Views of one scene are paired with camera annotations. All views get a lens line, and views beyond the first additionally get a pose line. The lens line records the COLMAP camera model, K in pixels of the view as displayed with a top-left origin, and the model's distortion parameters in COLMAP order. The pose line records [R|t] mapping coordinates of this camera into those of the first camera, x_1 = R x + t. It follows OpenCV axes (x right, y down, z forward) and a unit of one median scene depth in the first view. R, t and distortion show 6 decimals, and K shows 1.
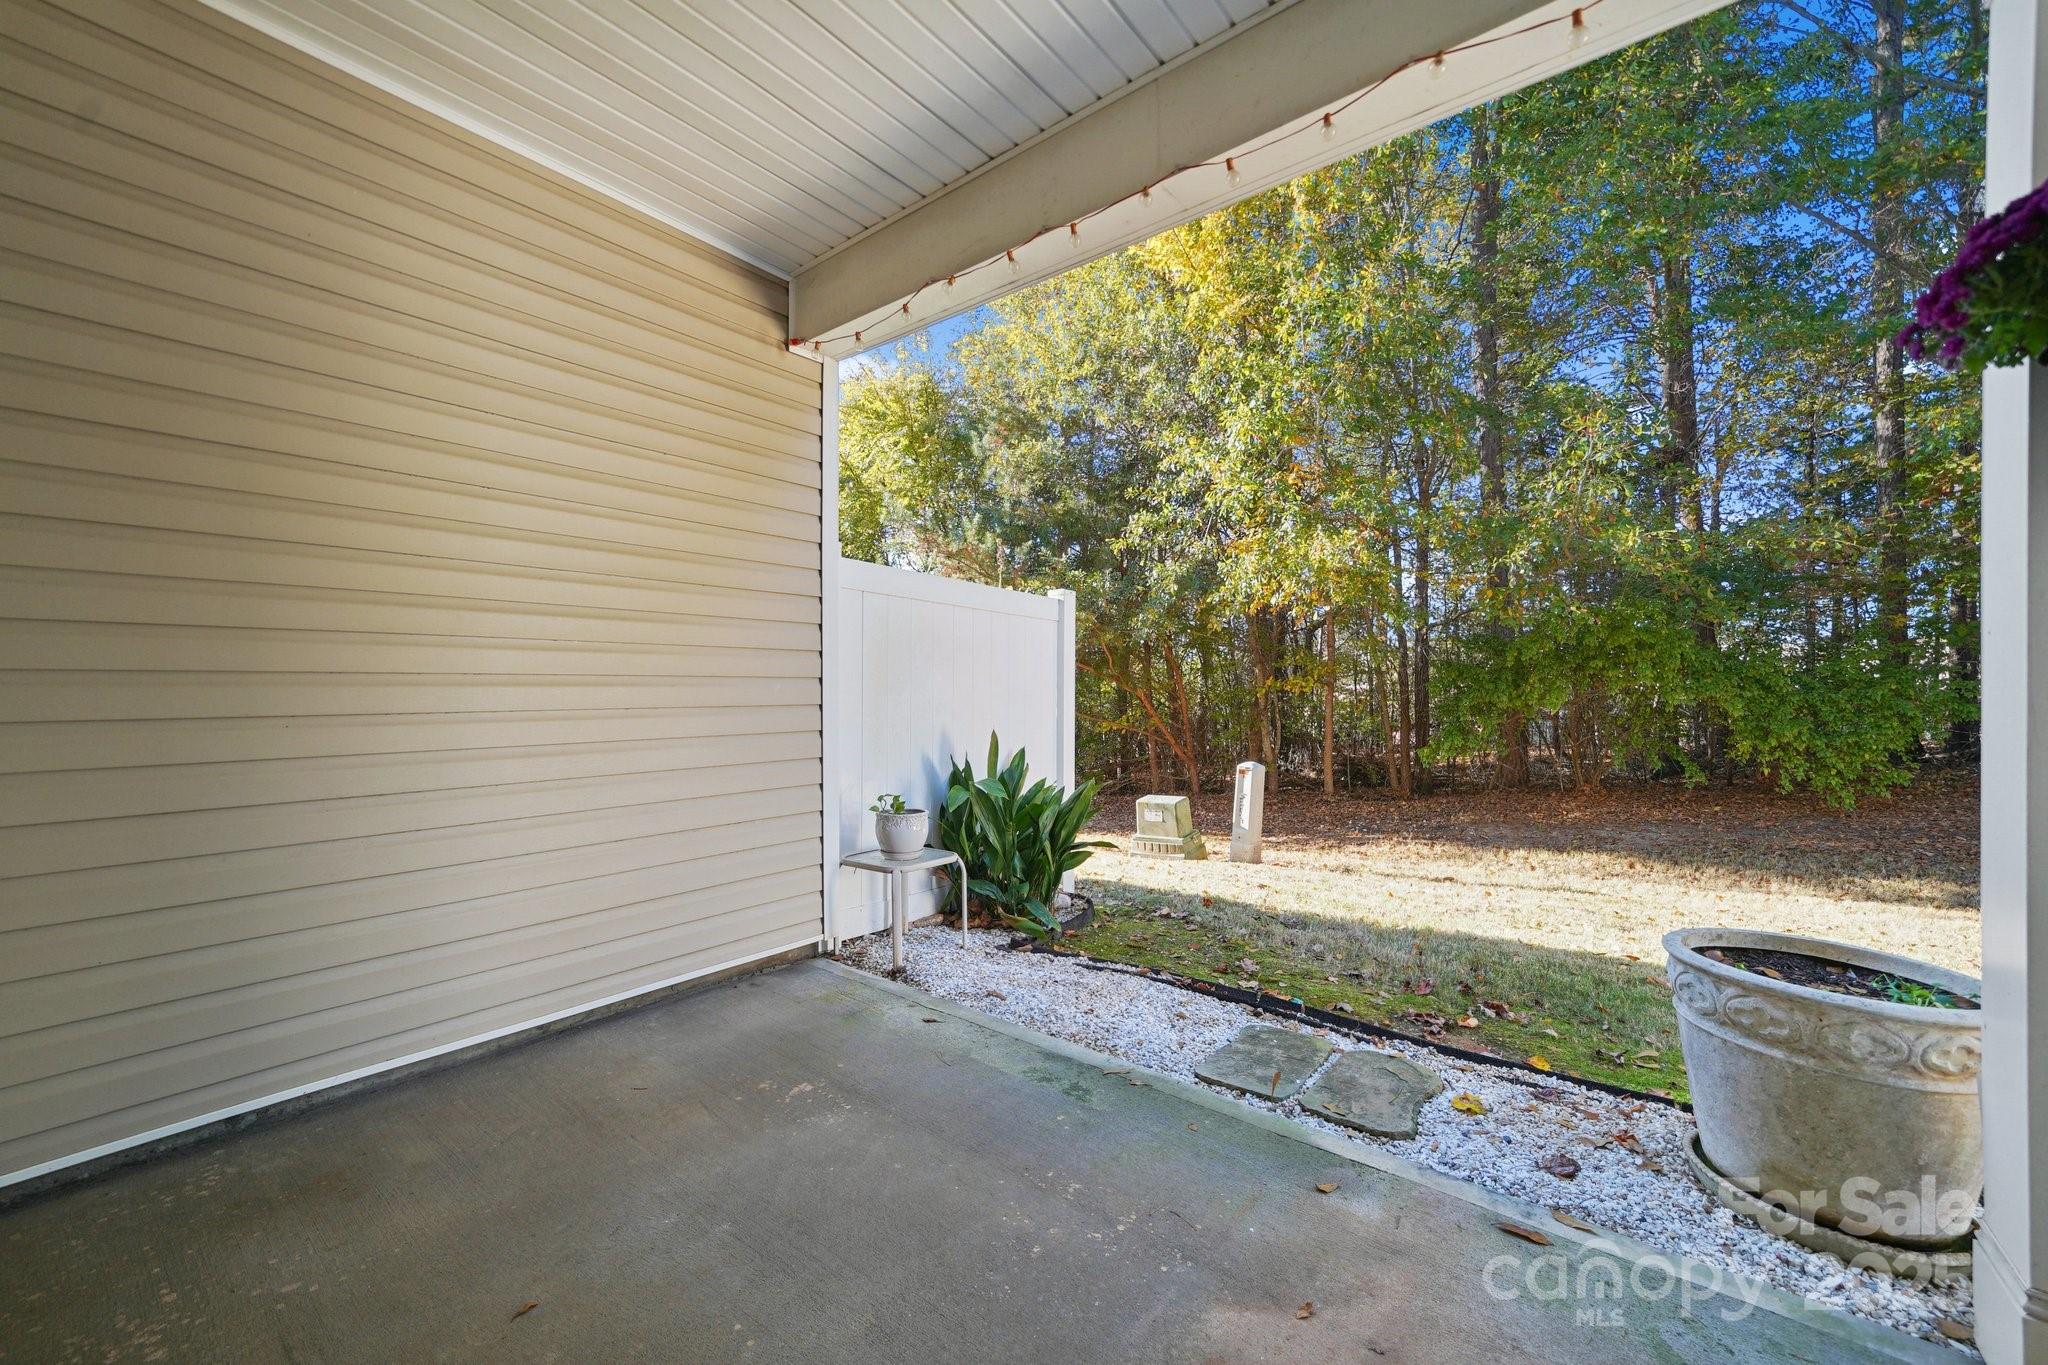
lens RADIAL K [[775.3, 0, 1020.4], [0, 775.3, 693.0], [0, 0, 1]] dist [0.000133, -0.000053]
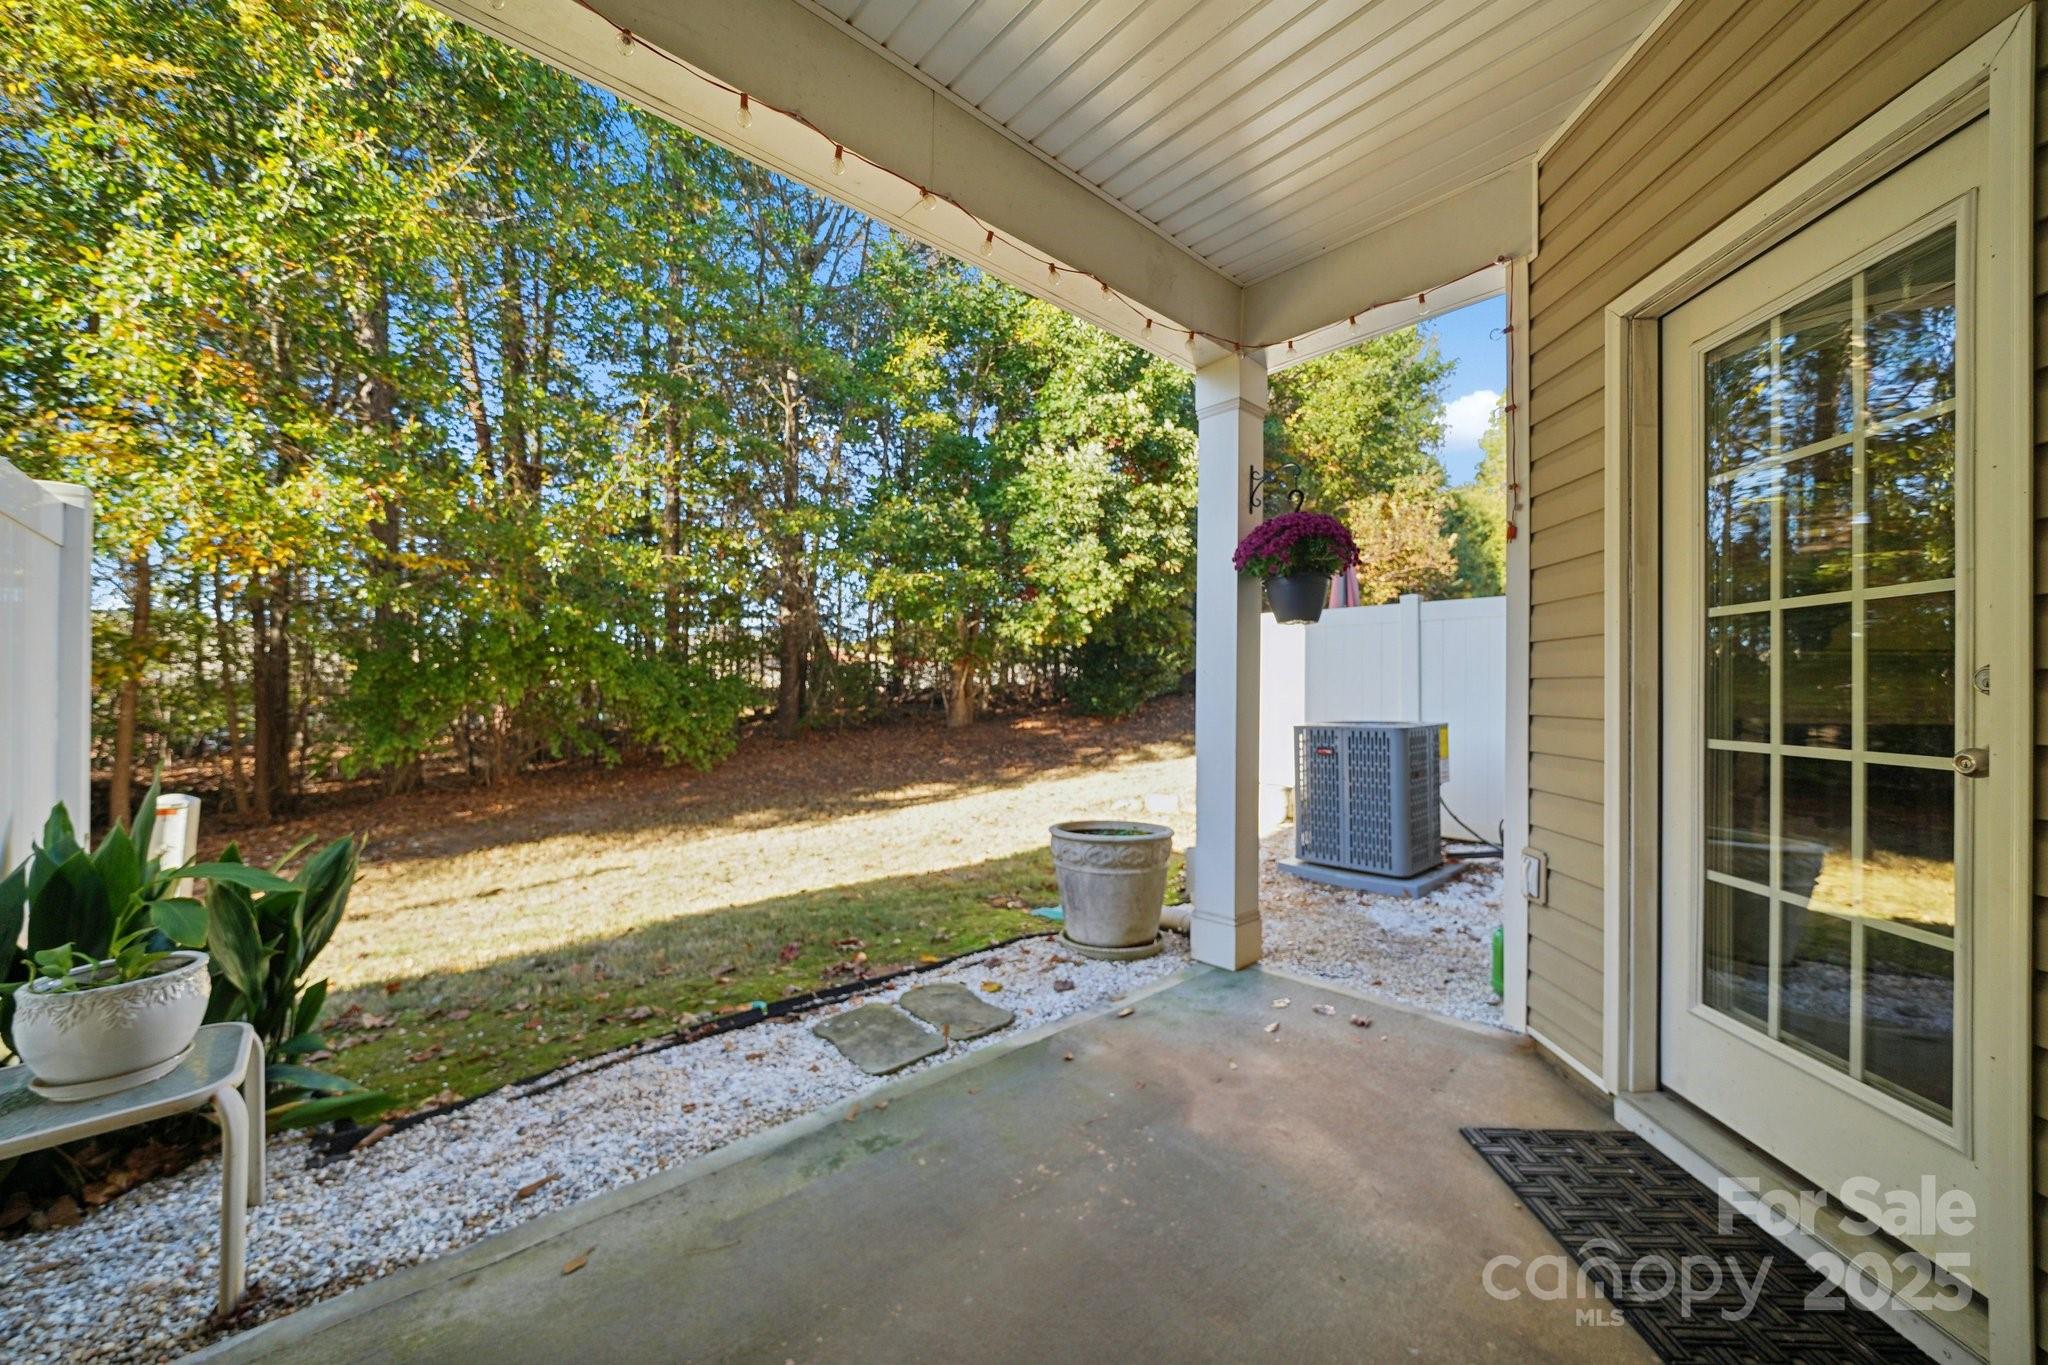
lens RADIAL K [[775.3, 0, 1025.1], [0, 775.3, 688.6], [0, 0, 1]] dist [0.000133, -0.000053]
pose [[0.163783, 0.001193, 0.986496, -0.623712], [-0.004414, 0.999990, -0.000476, -0.007918], [-0.986487, -0.004276, 0.163786, 0.550214]]
